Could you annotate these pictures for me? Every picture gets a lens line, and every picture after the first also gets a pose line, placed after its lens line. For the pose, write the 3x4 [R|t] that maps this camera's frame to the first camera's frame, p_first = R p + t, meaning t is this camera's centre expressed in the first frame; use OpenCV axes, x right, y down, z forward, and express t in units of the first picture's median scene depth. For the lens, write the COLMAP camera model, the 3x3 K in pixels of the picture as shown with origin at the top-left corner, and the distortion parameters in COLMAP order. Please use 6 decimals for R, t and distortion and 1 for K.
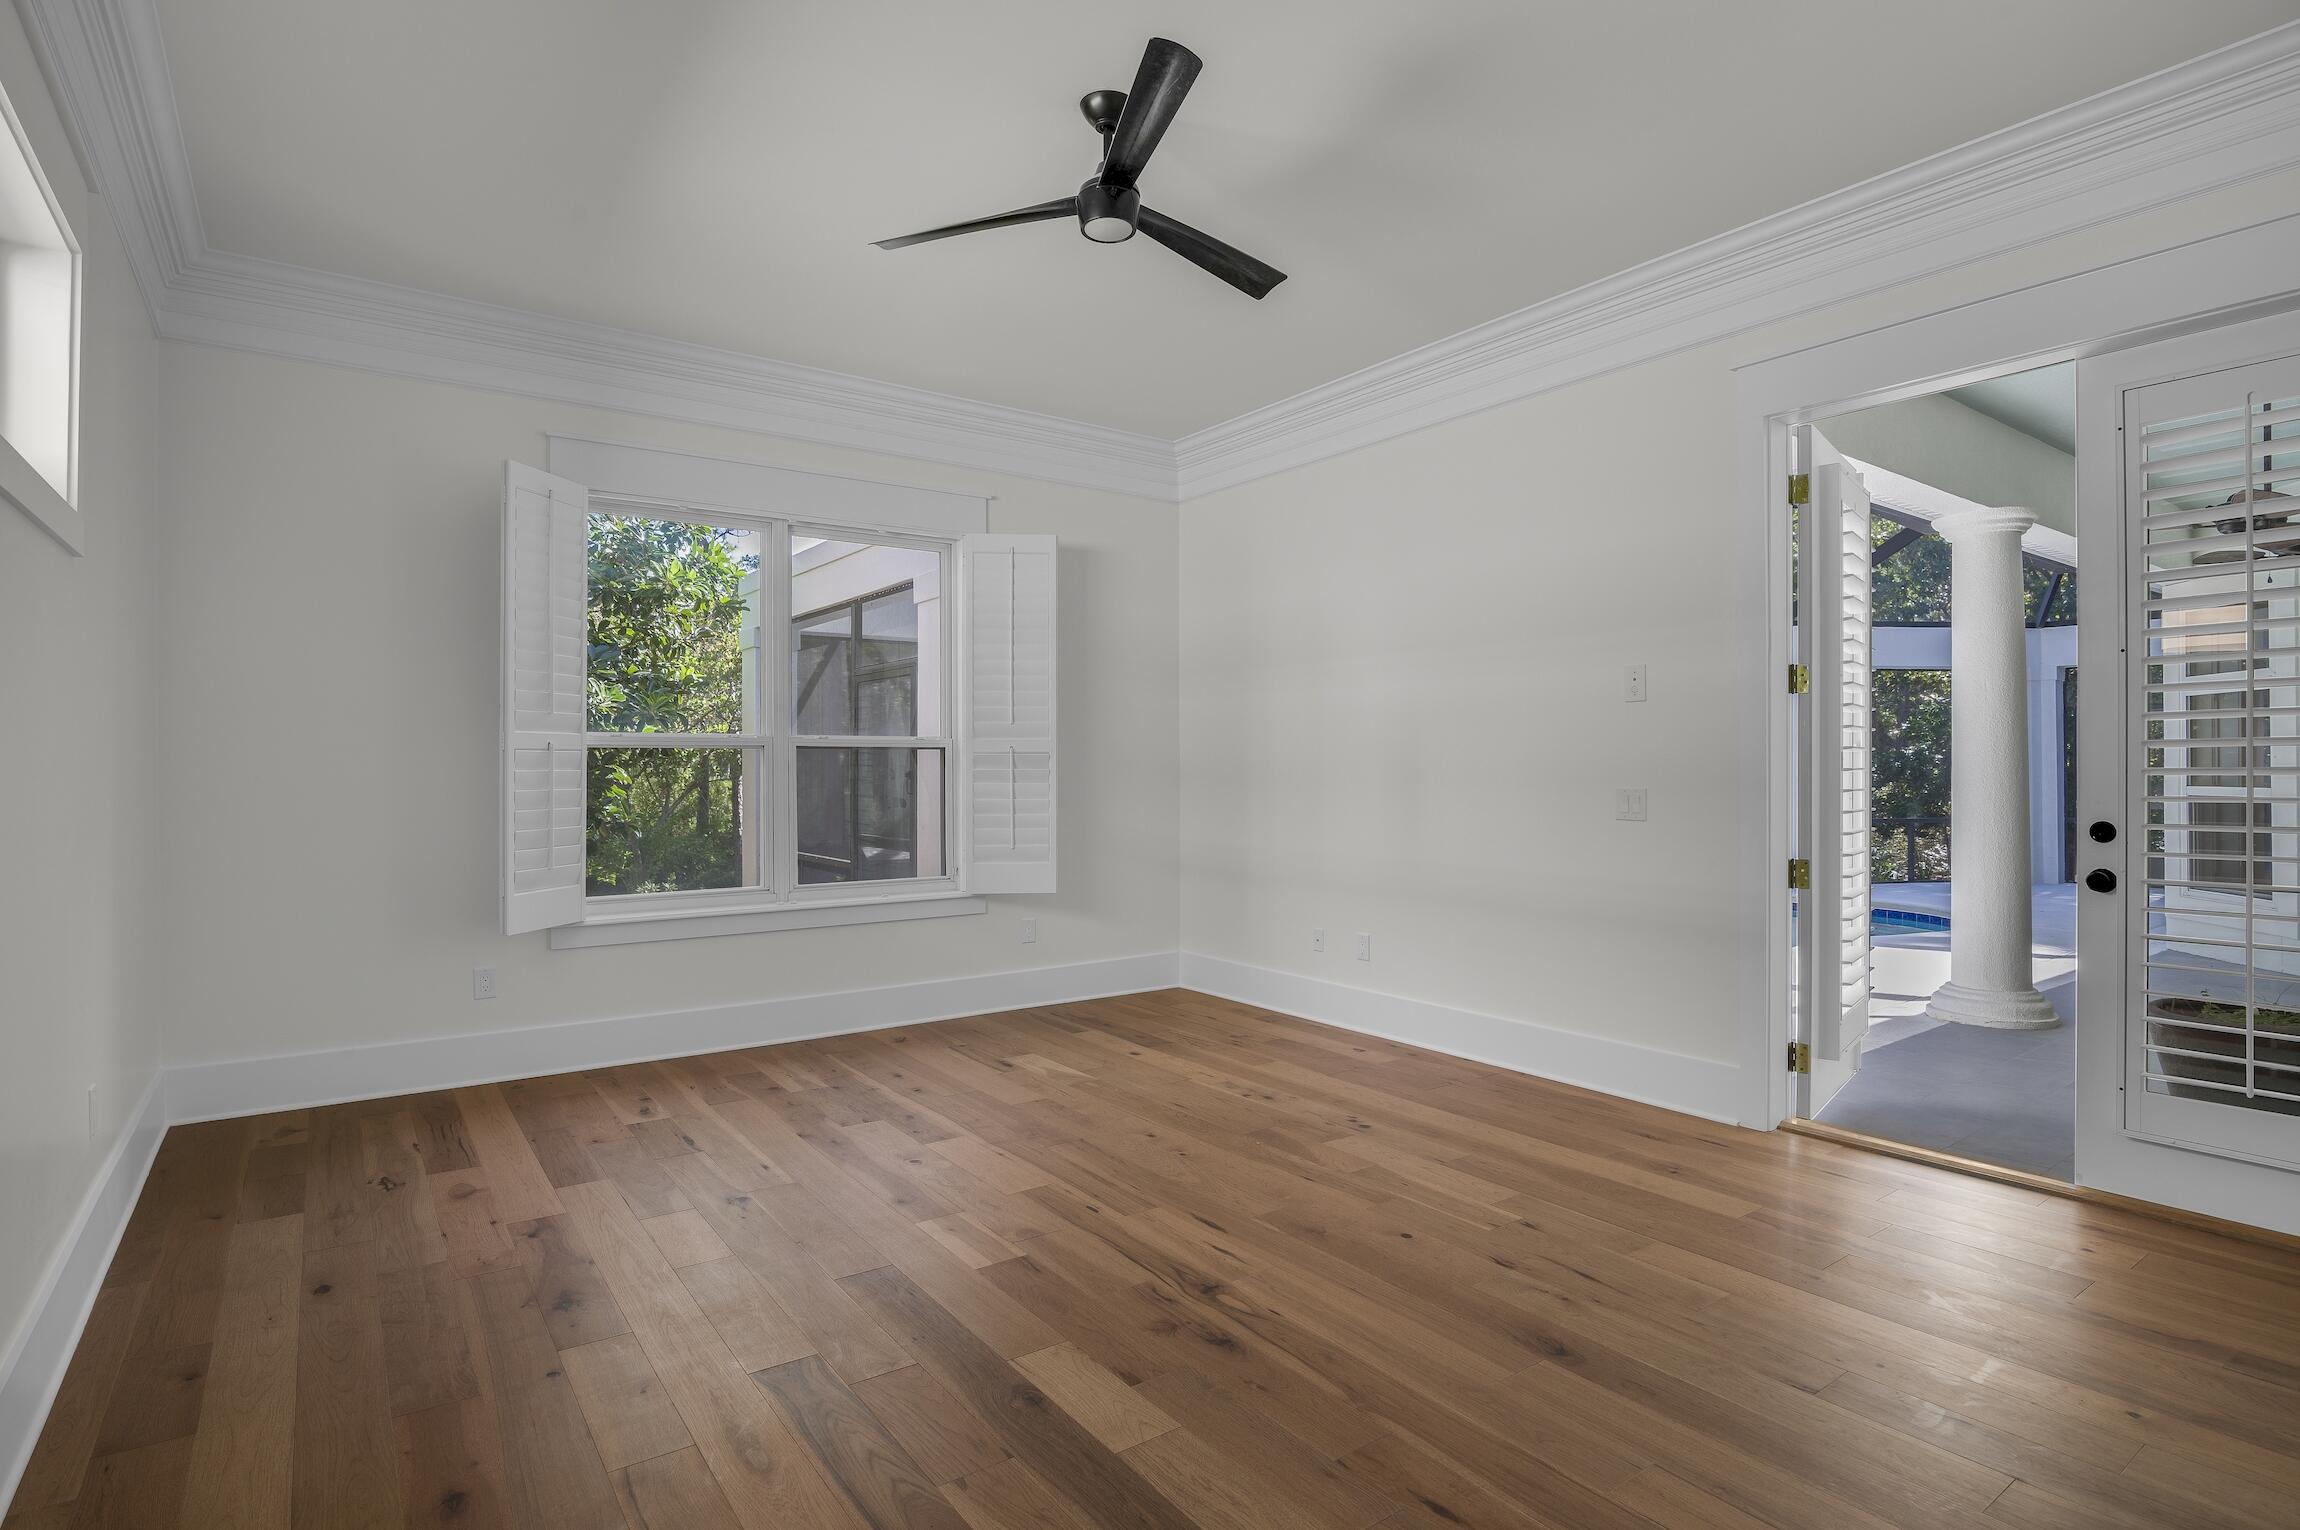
lens RADIAL K [[1105.9, 0, 1148.2], [0, 1105.9, 769.2], [0, 0, 1]] dist [-0.016828, 0.001566]
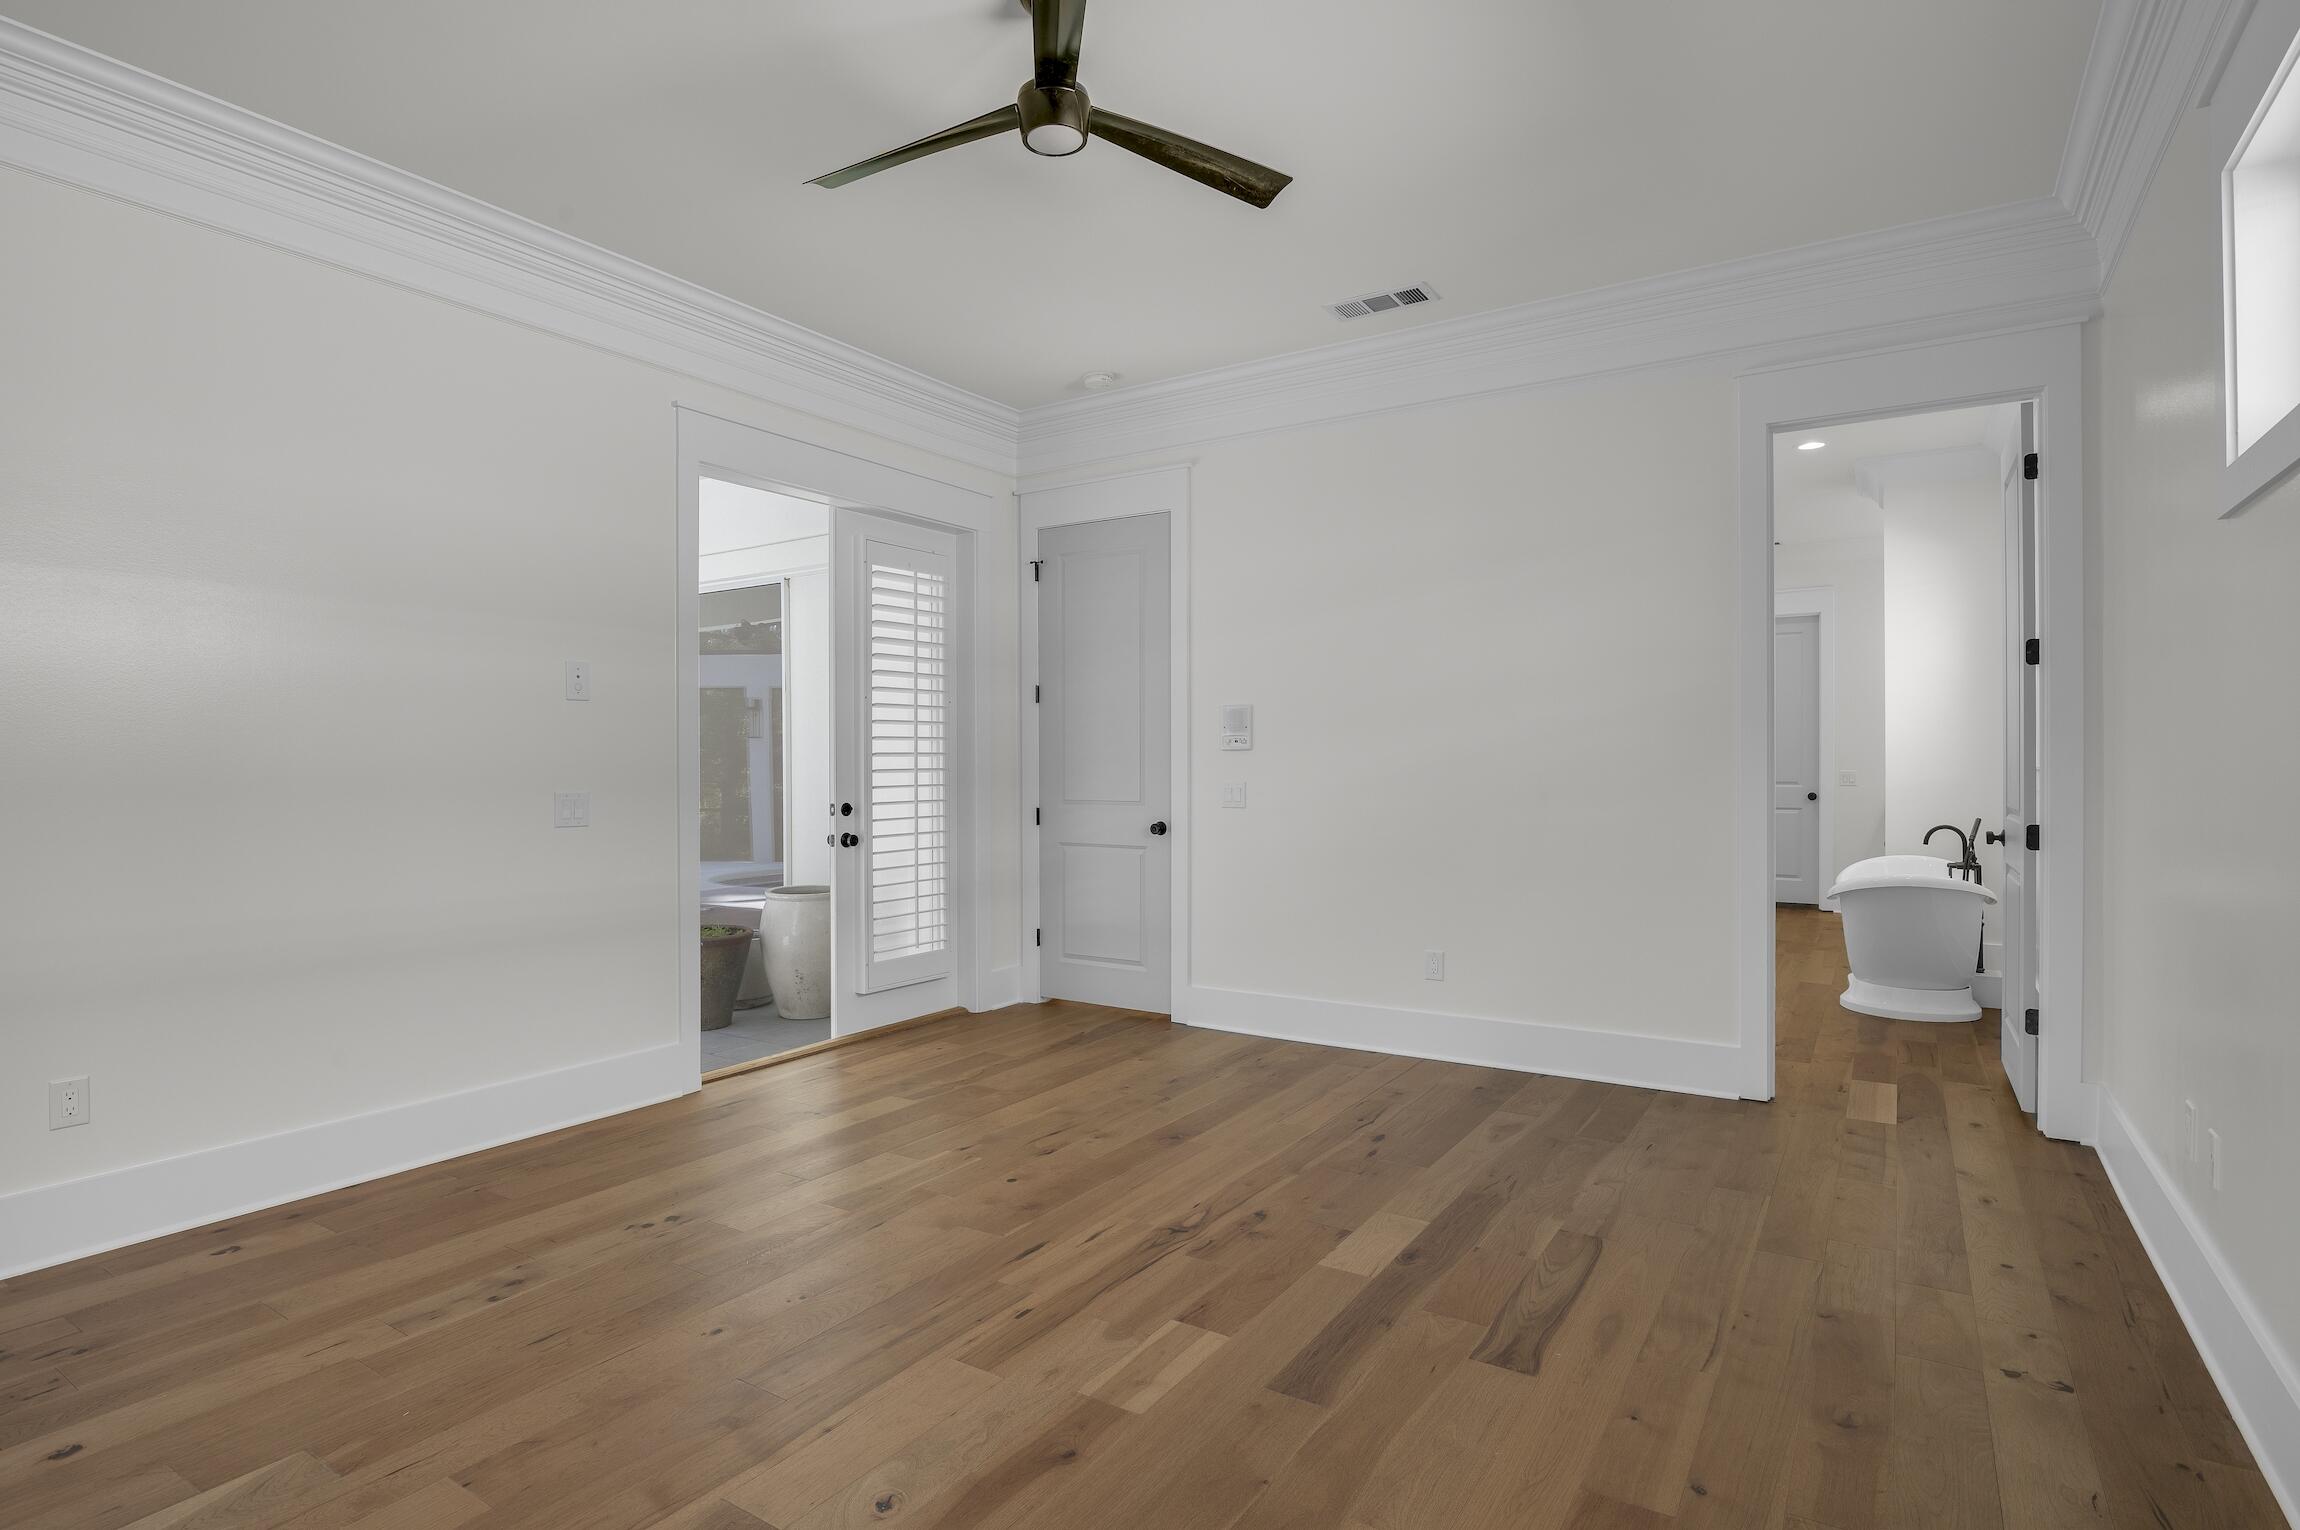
lens RADIAL K [[1105.9, 0, 1150.2], [0, 1105.9, 760.7], [0, 0, 1]] dist [-0.016828, 0.001566]
pose [[-0.323418, 0.009253, 0.946211, -0.834953], [0.007586, 0.999945, -0.007186, 0.001690], [-0.946226, 0.004854, -0.323471, 1.156389]]
